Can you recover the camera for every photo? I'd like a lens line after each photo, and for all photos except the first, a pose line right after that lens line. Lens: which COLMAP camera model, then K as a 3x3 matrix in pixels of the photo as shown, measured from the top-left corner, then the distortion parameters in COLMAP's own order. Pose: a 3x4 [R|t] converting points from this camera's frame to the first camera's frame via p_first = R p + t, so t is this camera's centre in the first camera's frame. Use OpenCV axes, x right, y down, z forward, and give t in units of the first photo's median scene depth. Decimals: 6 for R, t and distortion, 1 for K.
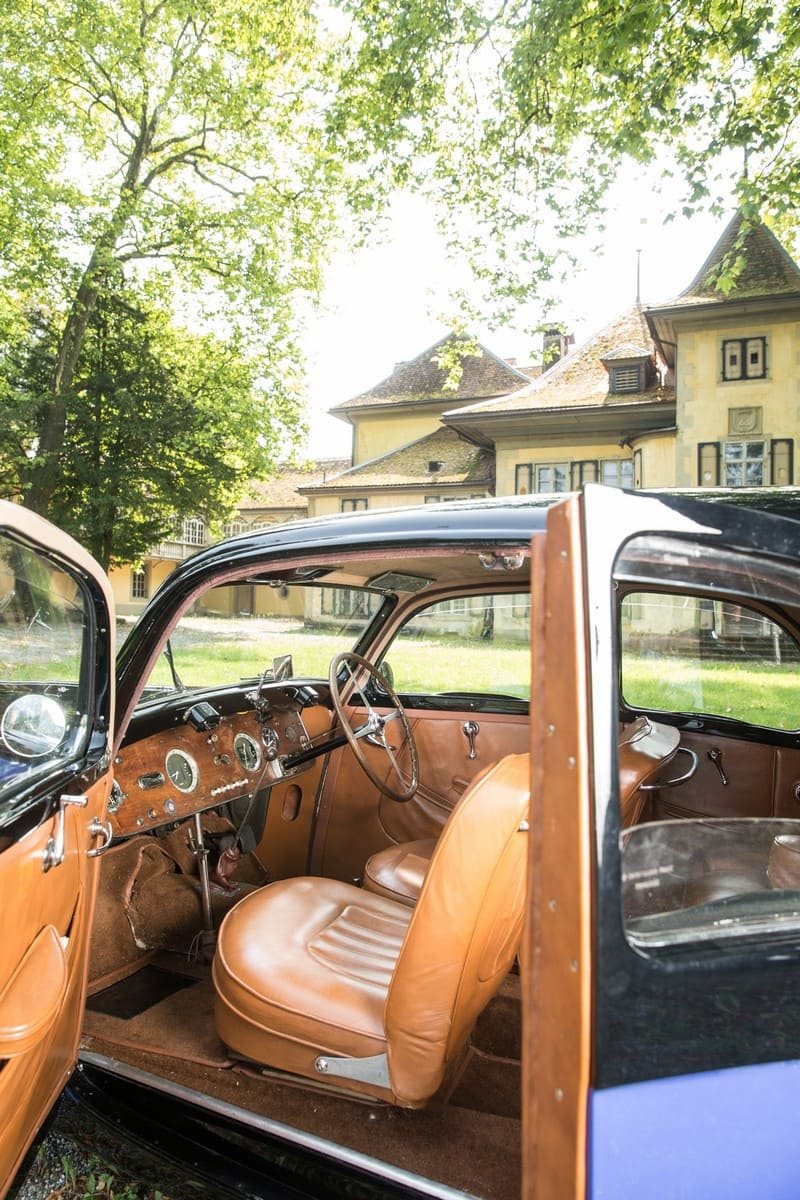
lens RADIAL K [[823.4, 0, 400.0], [0, 823.4, 600.0], [0, 0, 1]] dist [-0.111388, 0.096269]
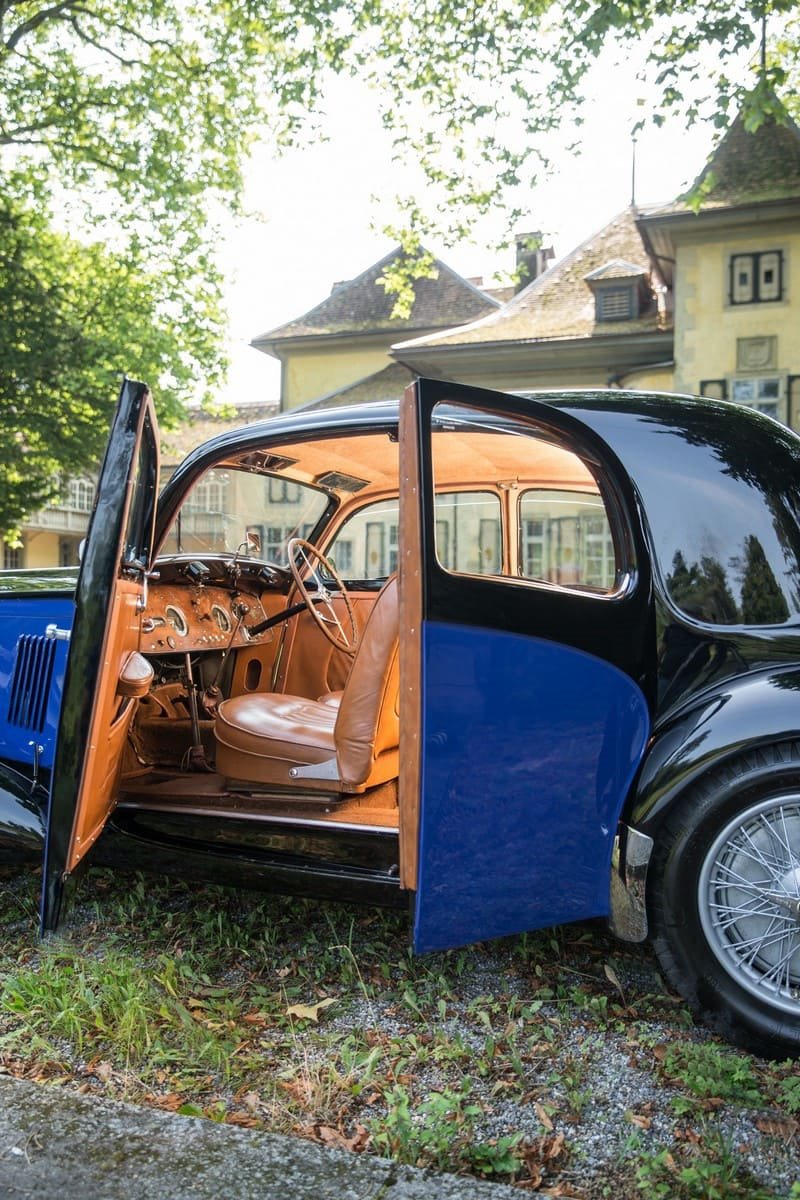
lens RADIAL K [[1037.3, 0, 400.0], [0, 1037.3, 600.0], [0, 0, 1]] dist [-0.006546, 0.004928]
pose [[0.998436, -0.011202, 0.054781, 0.000354], [0.010316, 0.999812, 0.016415, 0.009315], [-0.054954, -0.015825, 0.998363, -0.043708]]
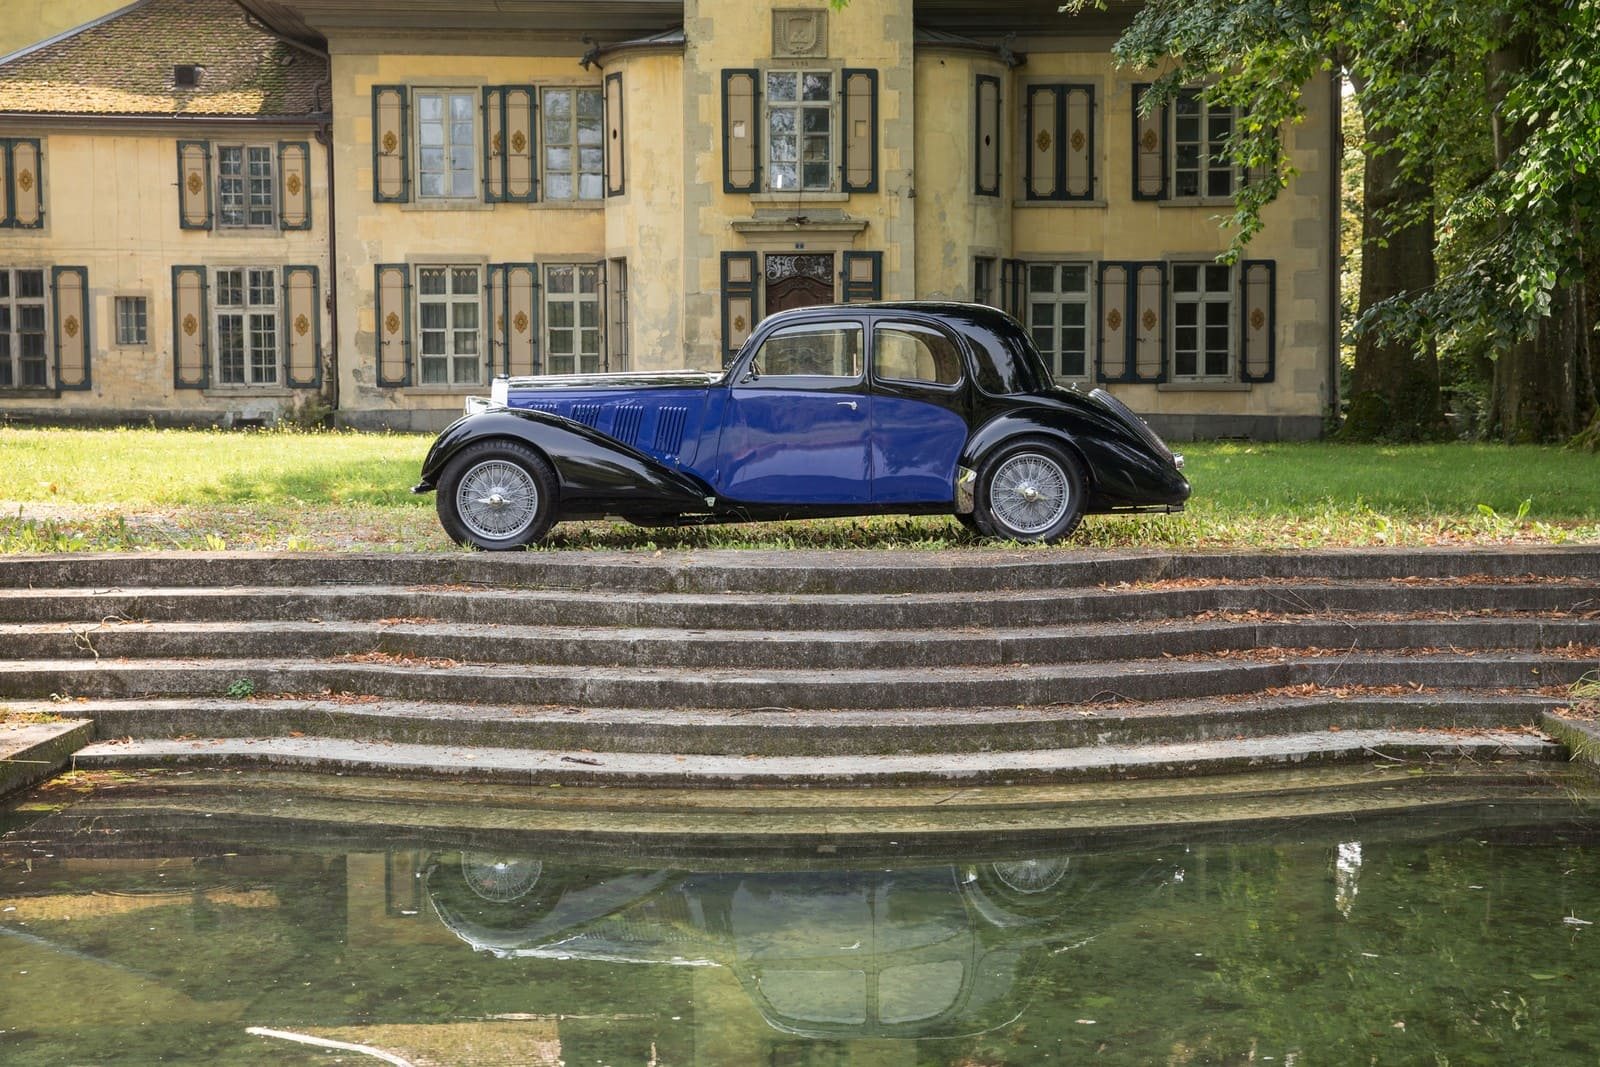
lens RADIAL K [[2079.7, 0, 800.0], [0, 2079.7, 533.5], [0, 0, 1]] dist [0.075976, 0.044488]
pose [[0.908922, -0.050429, 0.413906, -0.188837], [0.015916, 0.996132, 0.086414, 0.003873], [-0.416663, -0.071955, 0.906209, -0.342973]]
